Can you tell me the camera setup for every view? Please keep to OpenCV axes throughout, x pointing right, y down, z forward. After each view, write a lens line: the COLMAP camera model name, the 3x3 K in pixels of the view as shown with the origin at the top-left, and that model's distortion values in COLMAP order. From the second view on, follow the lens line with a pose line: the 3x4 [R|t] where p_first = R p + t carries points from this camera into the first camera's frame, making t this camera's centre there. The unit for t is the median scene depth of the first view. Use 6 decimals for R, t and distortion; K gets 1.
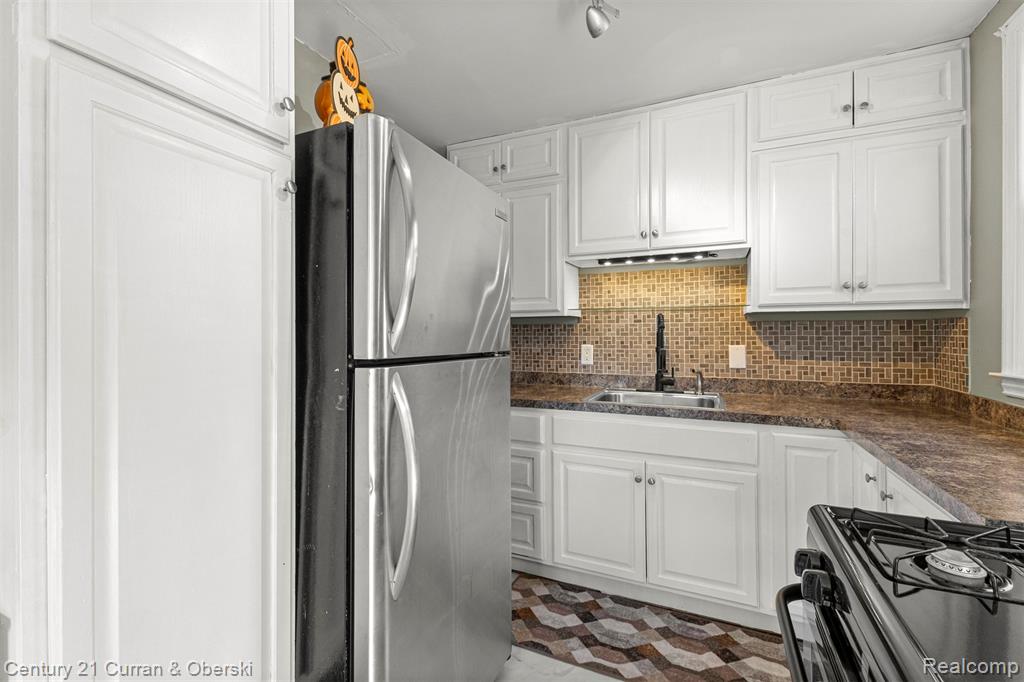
lens RADIAL K [[445.2, 0, 506.9], [0, 445.2, 333.0], [0, 0, 1]] dist [0.007461, -0.002583]
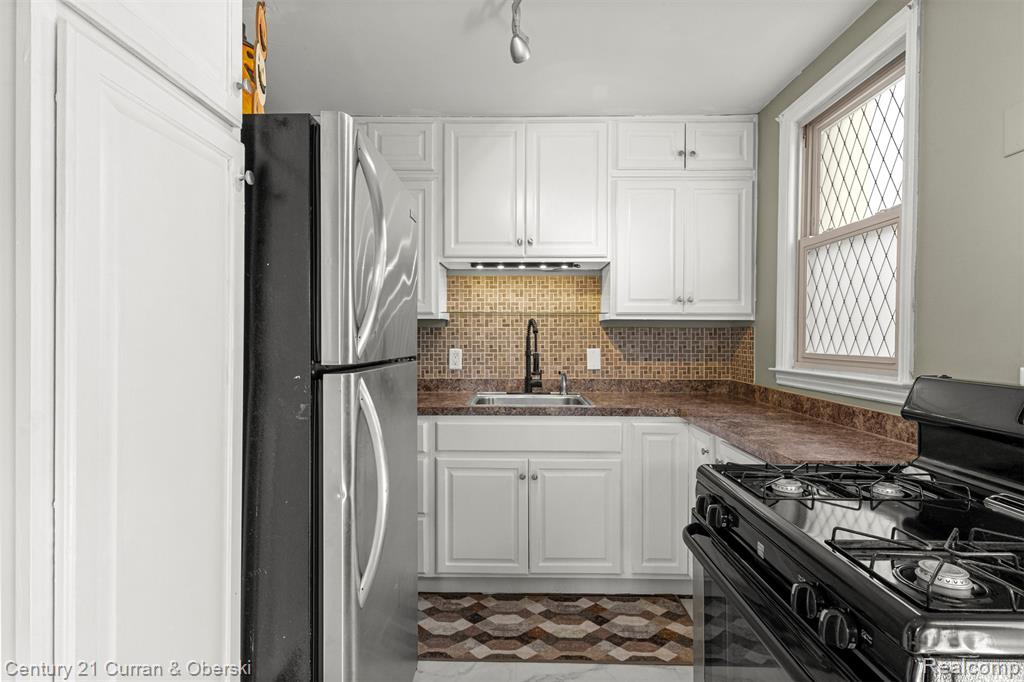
lens RADIAL K [[512.0, 0, 510.3], [0, 512.0, 339.8], [0, 0, 1]] dist [0.015531, -0.000015]
pose [[0.915114, 0.002223, 0.403189, -0.227051], [-0.005652, 0.999957, 0.007314, -0.003438], [-0.403155, -0.008972, 0.915088, -0.095684]]
